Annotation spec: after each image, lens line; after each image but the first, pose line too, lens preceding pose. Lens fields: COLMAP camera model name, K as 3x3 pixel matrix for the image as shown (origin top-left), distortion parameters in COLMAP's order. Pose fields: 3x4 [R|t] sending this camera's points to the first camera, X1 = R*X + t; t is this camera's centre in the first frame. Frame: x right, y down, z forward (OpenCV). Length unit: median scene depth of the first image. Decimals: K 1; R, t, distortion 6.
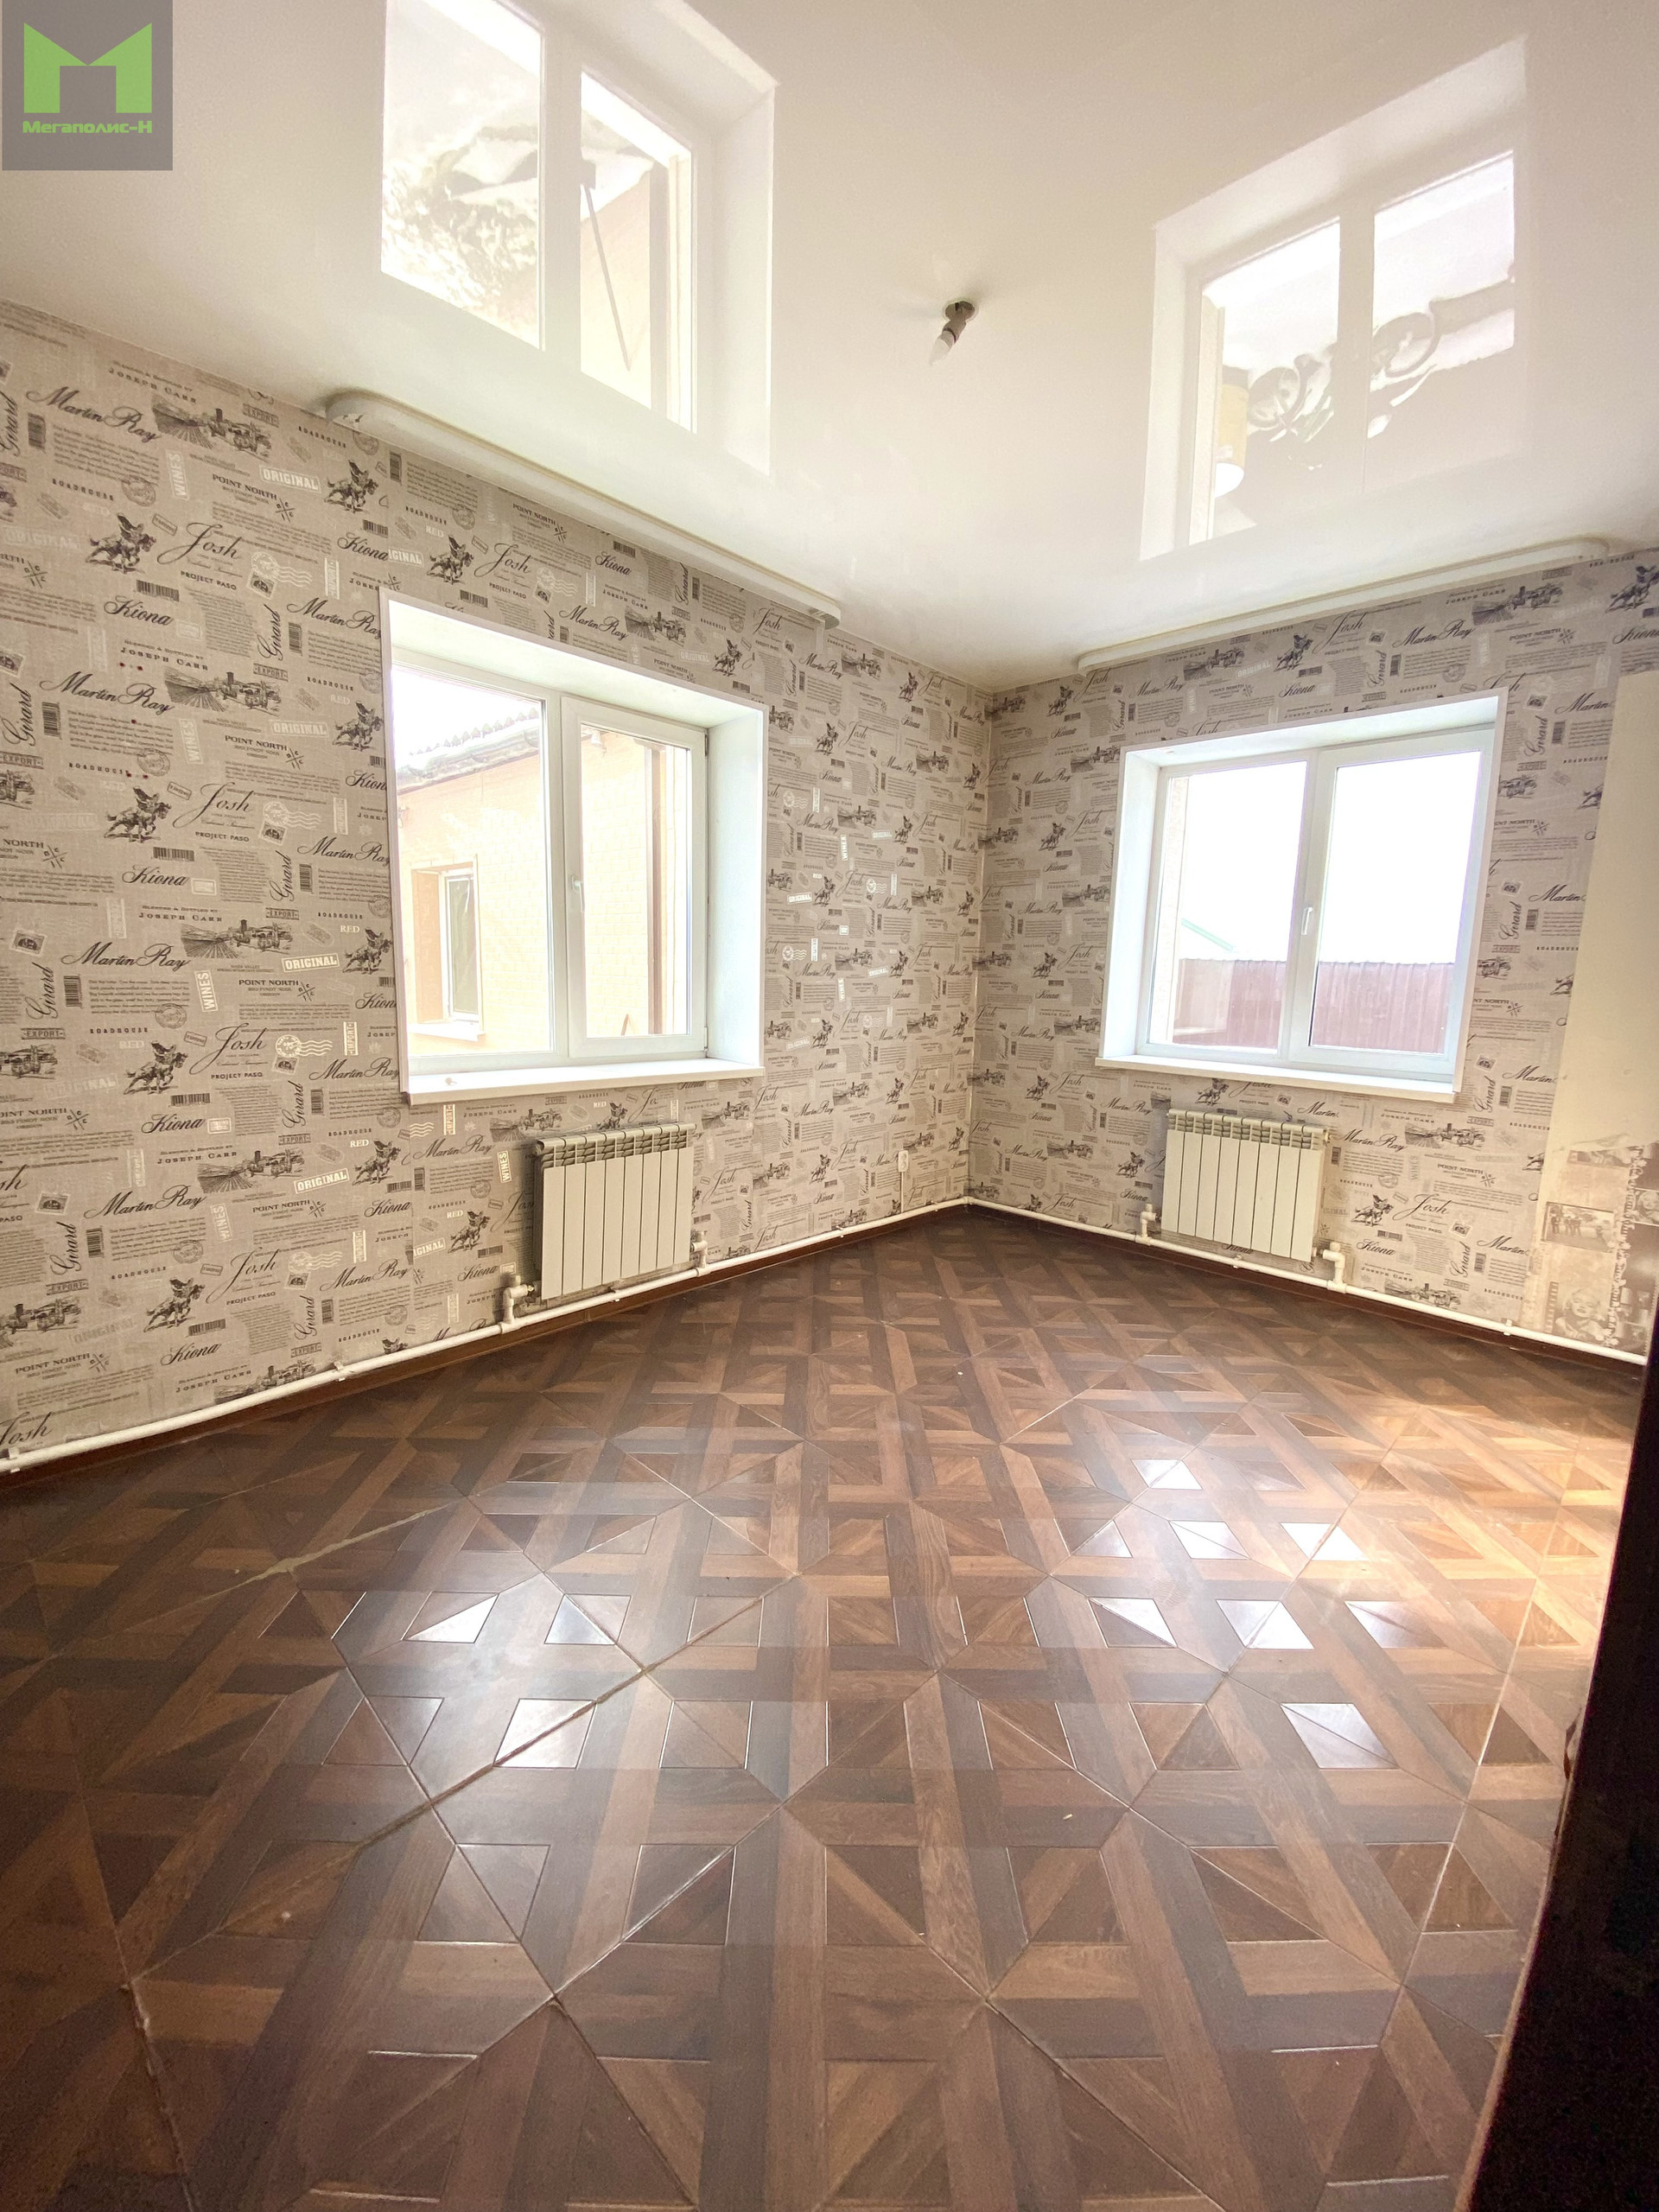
lens RADIAL K [[883.9, 0, 829.5], [0, 883.9, 1106.0], [0, 0, 1]] dist [-0.001741, -0.011785]
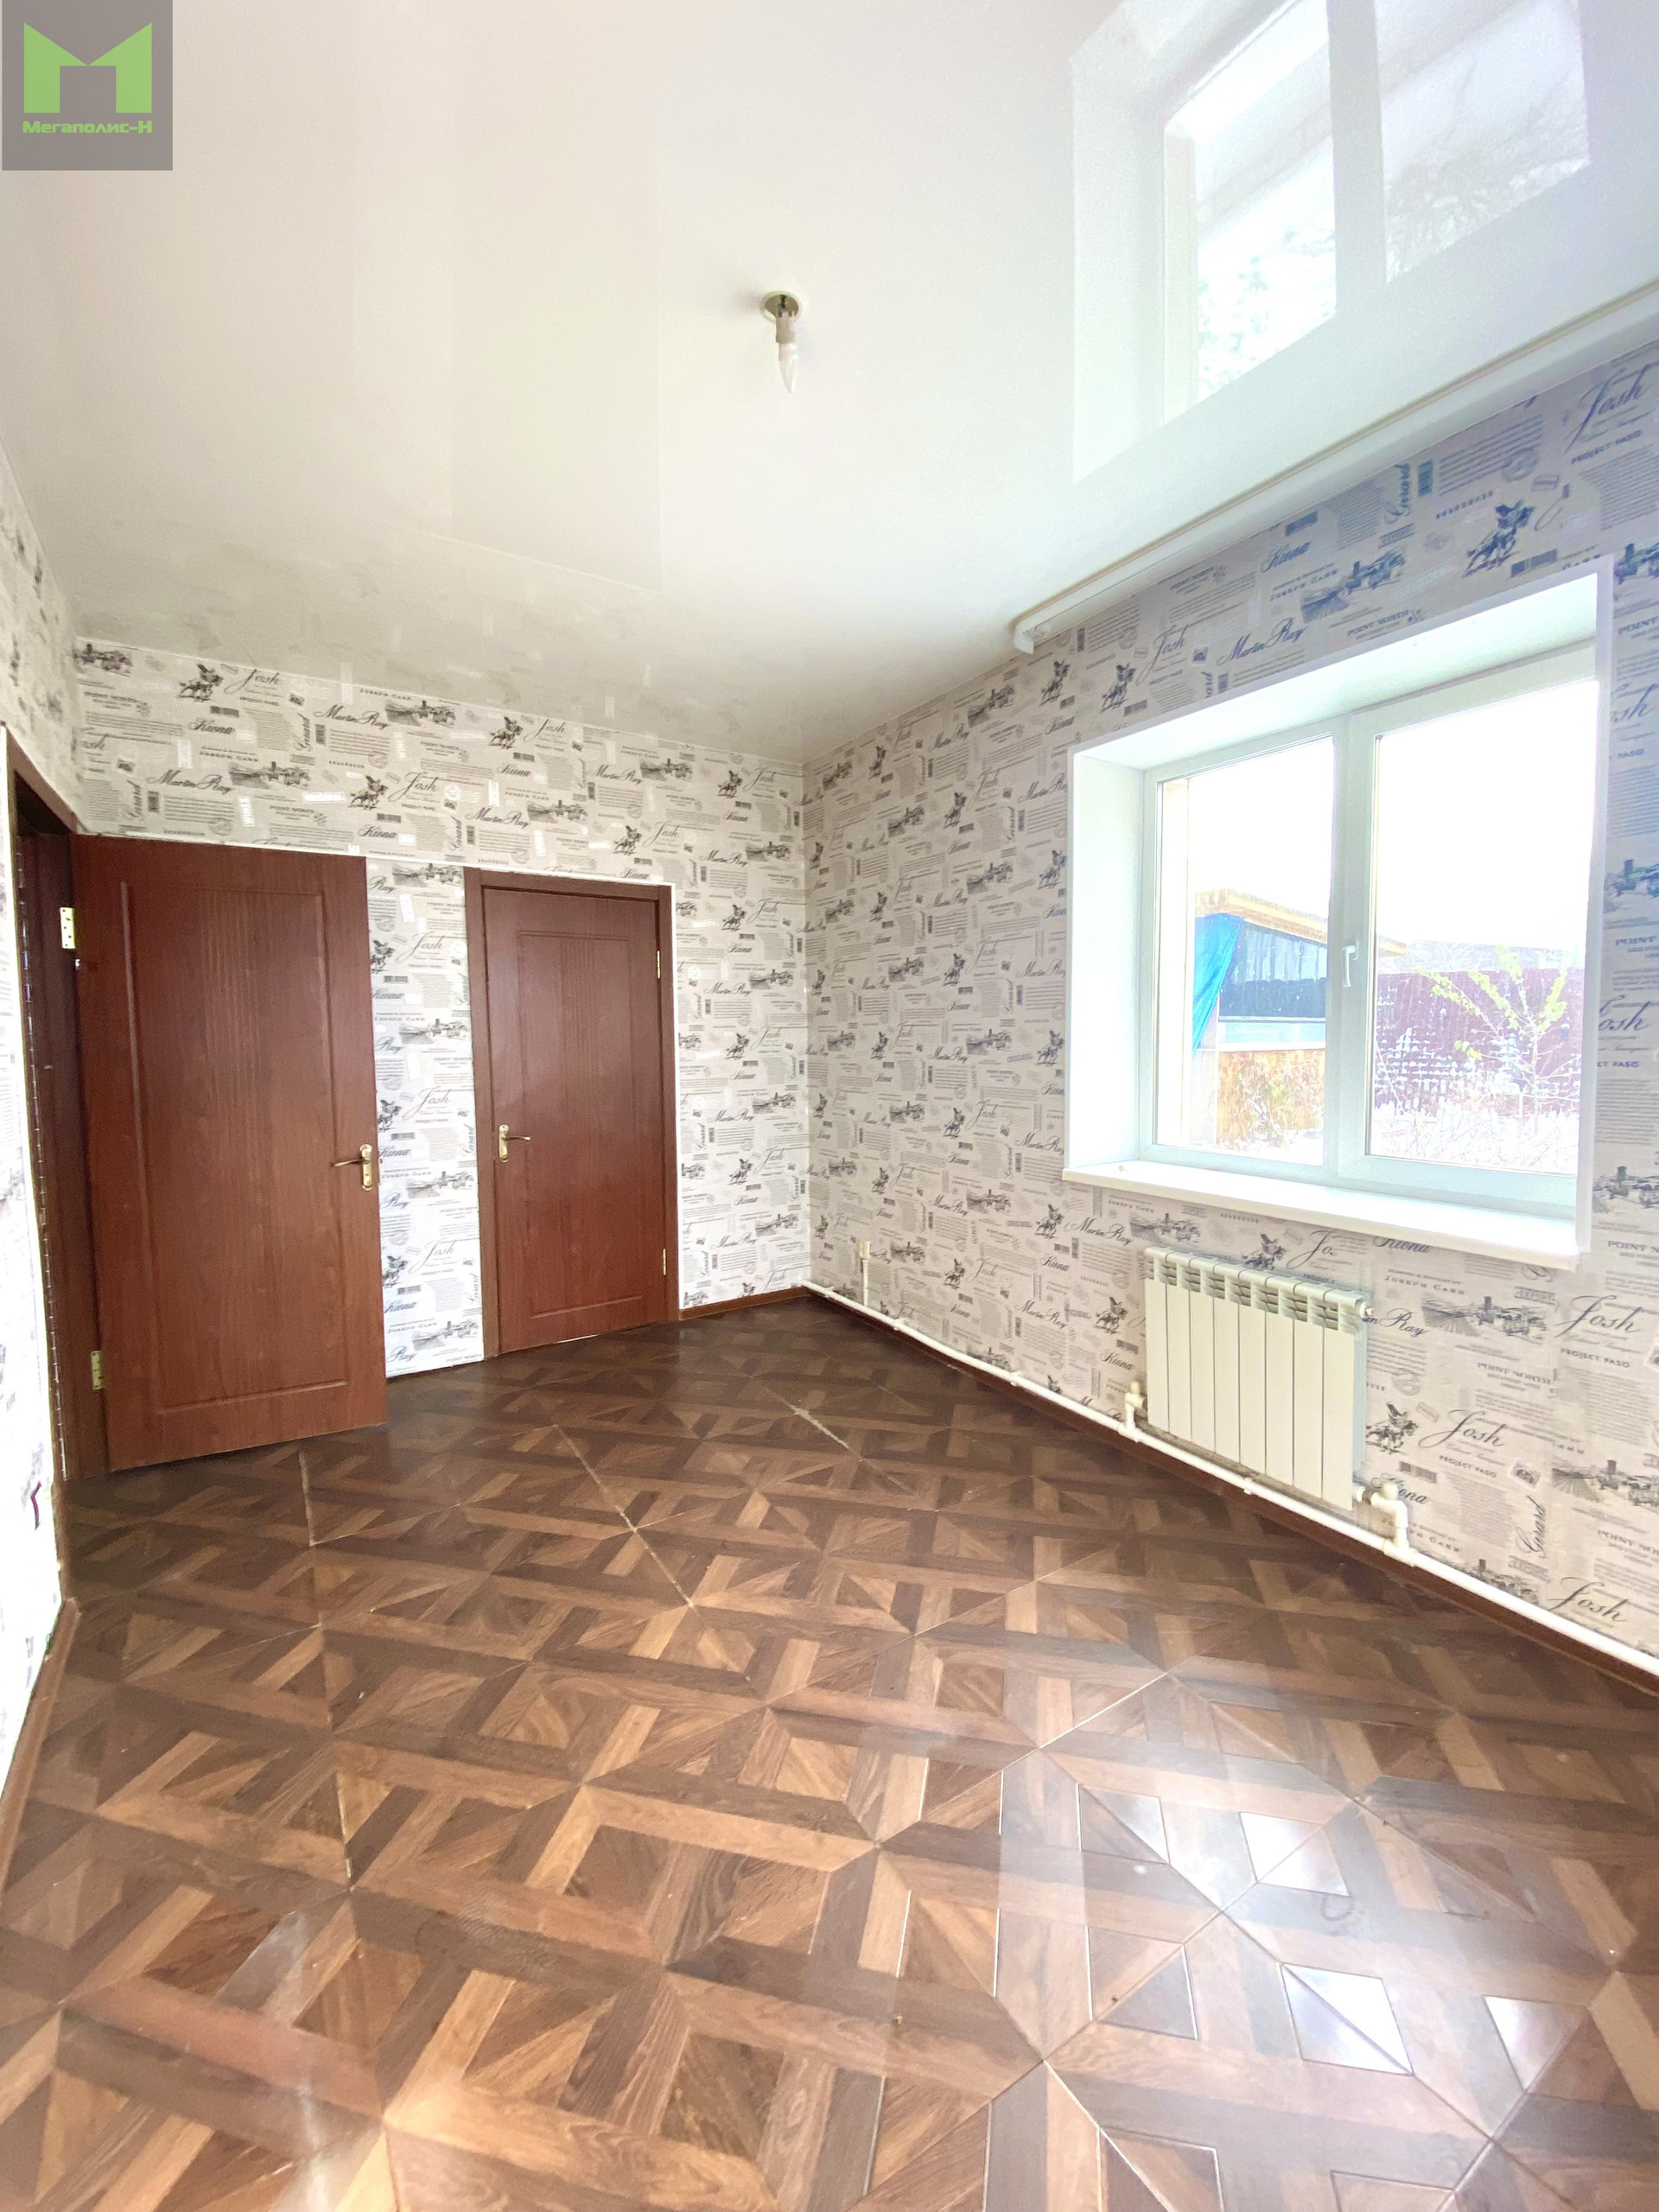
lens RADIAL K [[889.4, 0, 829.3], [0, 889.4, 1100.8], [0, 0, 1]] dist [-0.013622, -0.000294]
pose [[-0.233611, 0.046811, -0.971203, 0.640633], [-0.149147, 0.985295, 0.083366, -0.137816], [0.960823, 0.164327, -0.223194, 0.863862]]
